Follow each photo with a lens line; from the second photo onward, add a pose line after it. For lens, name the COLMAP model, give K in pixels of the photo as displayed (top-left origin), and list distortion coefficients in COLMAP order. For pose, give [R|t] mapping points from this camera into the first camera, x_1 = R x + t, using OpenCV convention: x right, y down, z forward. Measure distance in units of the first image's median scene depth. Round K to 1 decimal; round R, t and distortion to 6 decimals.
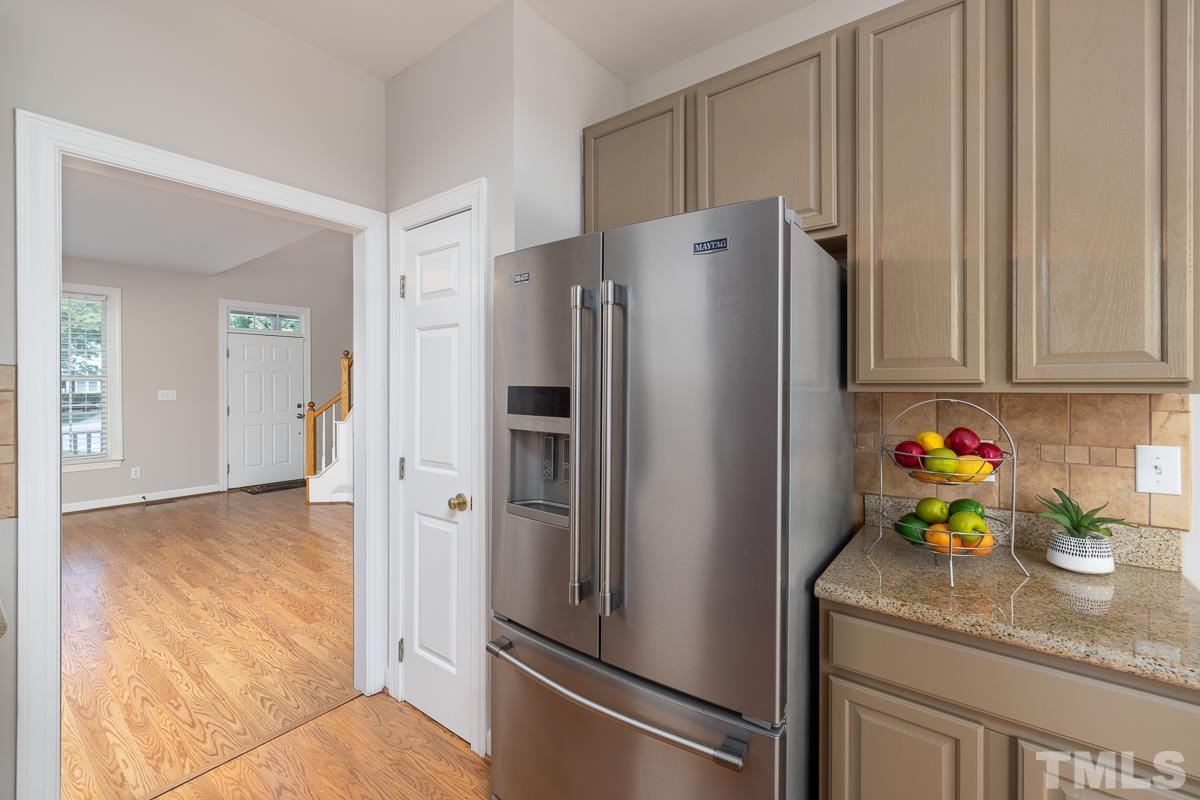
lens RADIAL K [[506.7, 0, 595.6], [0, 506.7, 387.7], [0, 0, 1]] dist [0.000760, 0.000130]
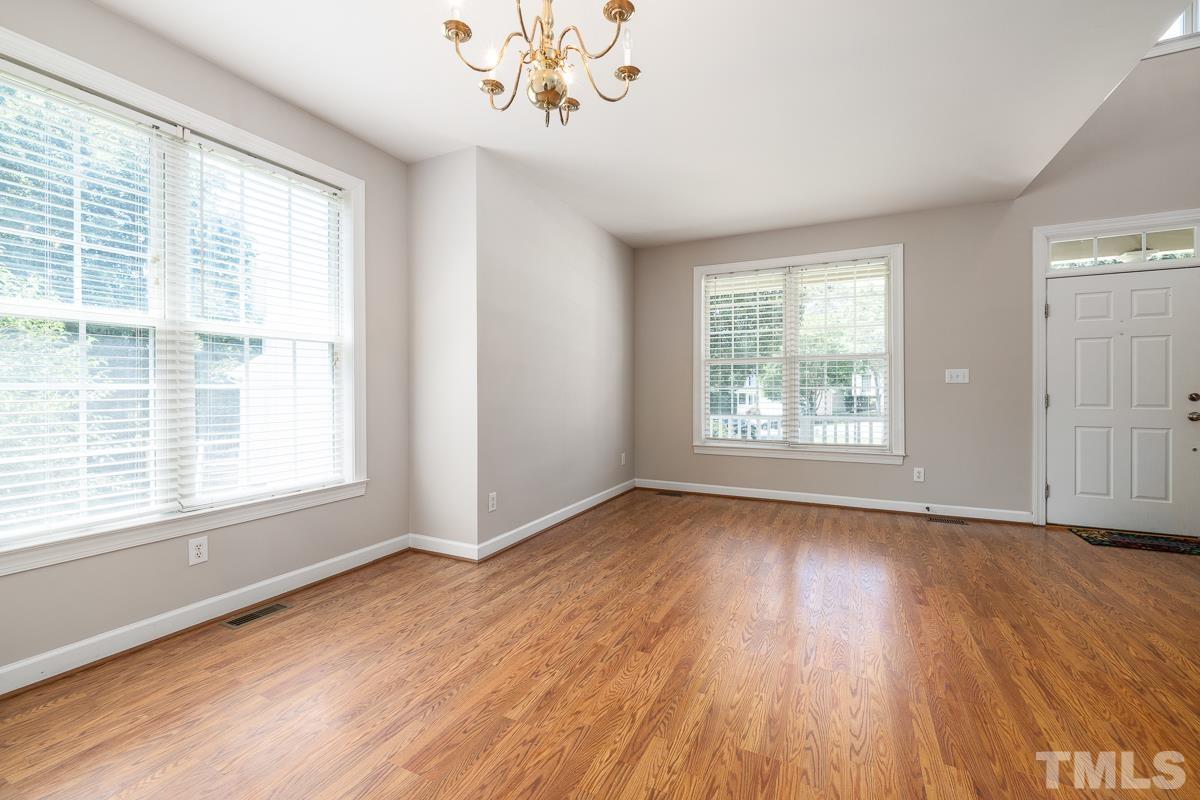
lens RADIAL K [[506.7, 0, 595.6], [0, 506.7, 387.7], [0, 0, 1]] dist [0.000760, 0.000130]
pose [[0.203177, -0.000887, -0.979142, -0.244124], [-0.005669, 0.999982, -0.002082, 0.038424], [0.979126, 0.005974, 0.203168, 0.355850]]
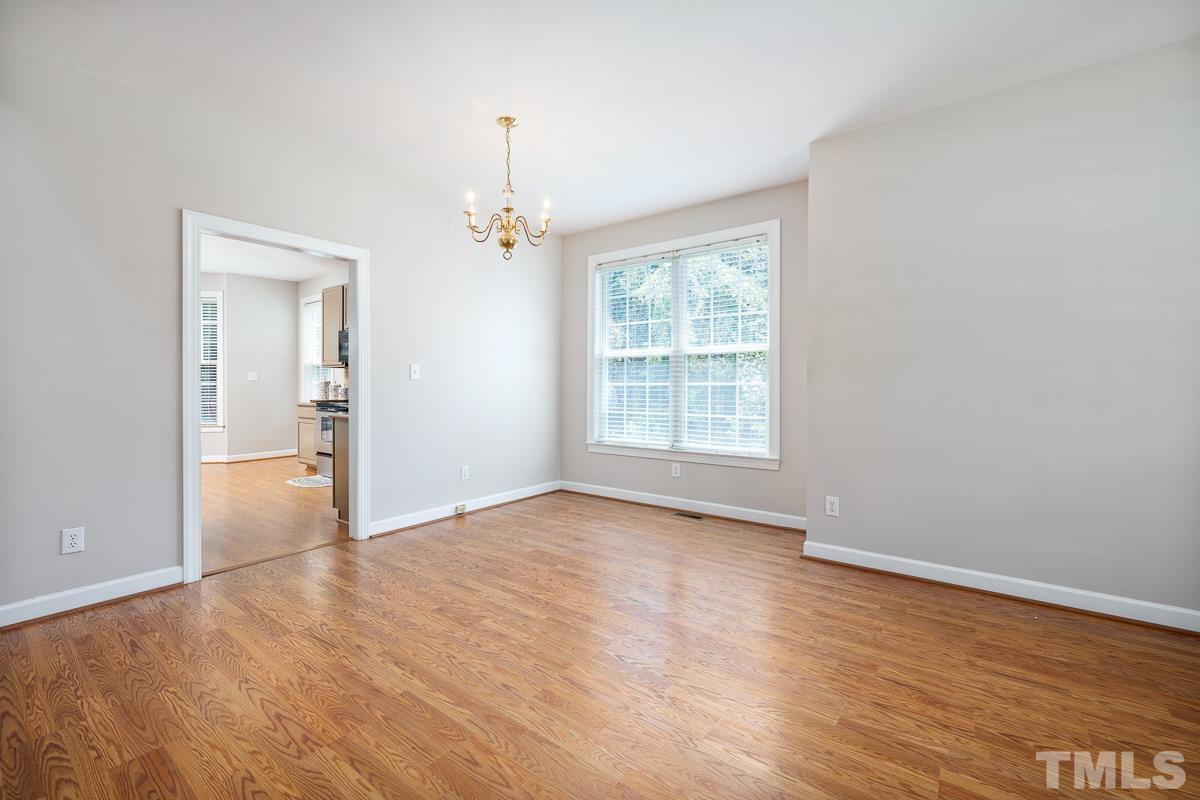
lens RADIAL K [[506.7, 0, 595.6], [0, 506.7, 387.7], [0, 0, 1]] dist [0.000760, 0.000130]
pose [[-0.999938, 0.000287, -0.011095, -0.588099], [0.000154, 0.999928, 0.011981, 0.034222], [0.011097, 0.011979, -0.999867, 0.920622]]
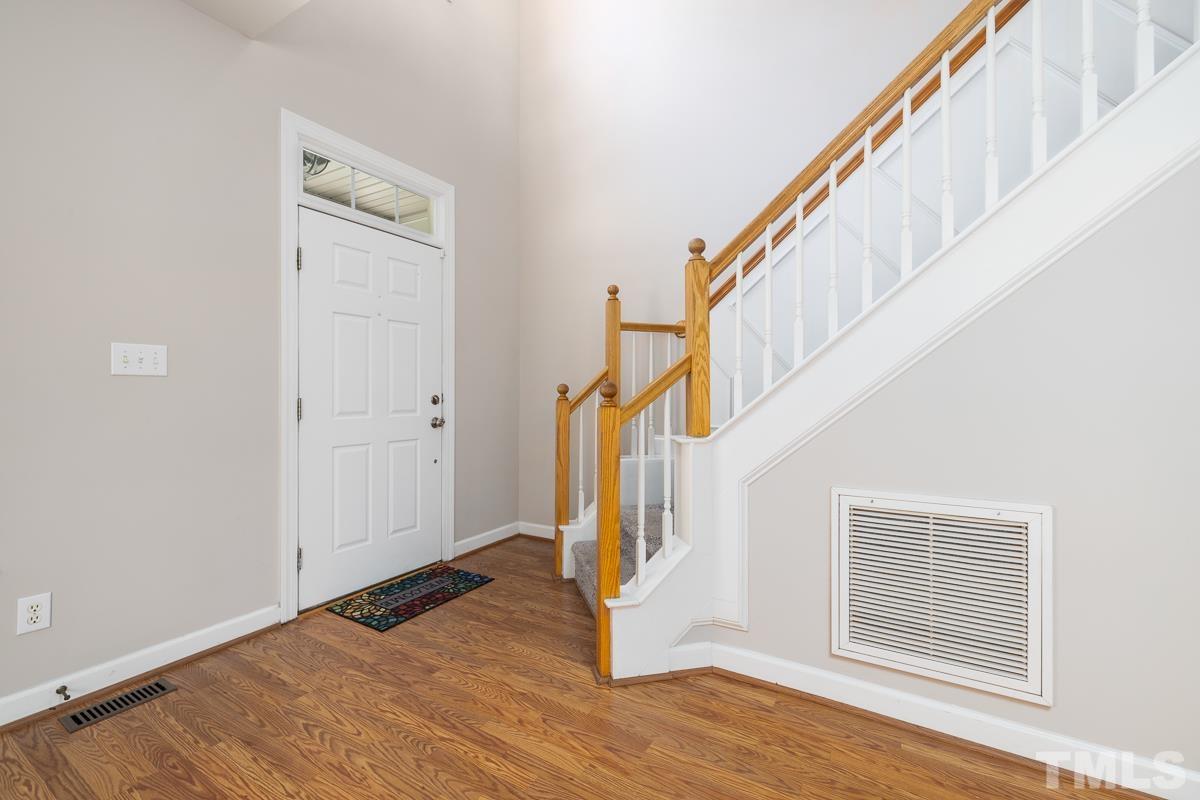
lens RADIAL K [[503.8, 0, 600.0], [0, 503.8, 400.0], [0, 0, 1]] dist [-0.002542, -0.000469]
pose [[0.992661, 0.003735, 0.120871, -0.622128], [-0.005274, 0.999909, 0.012411, 0.037297], [-0.120814, -0.012958, 0.992591, 0.679758]]
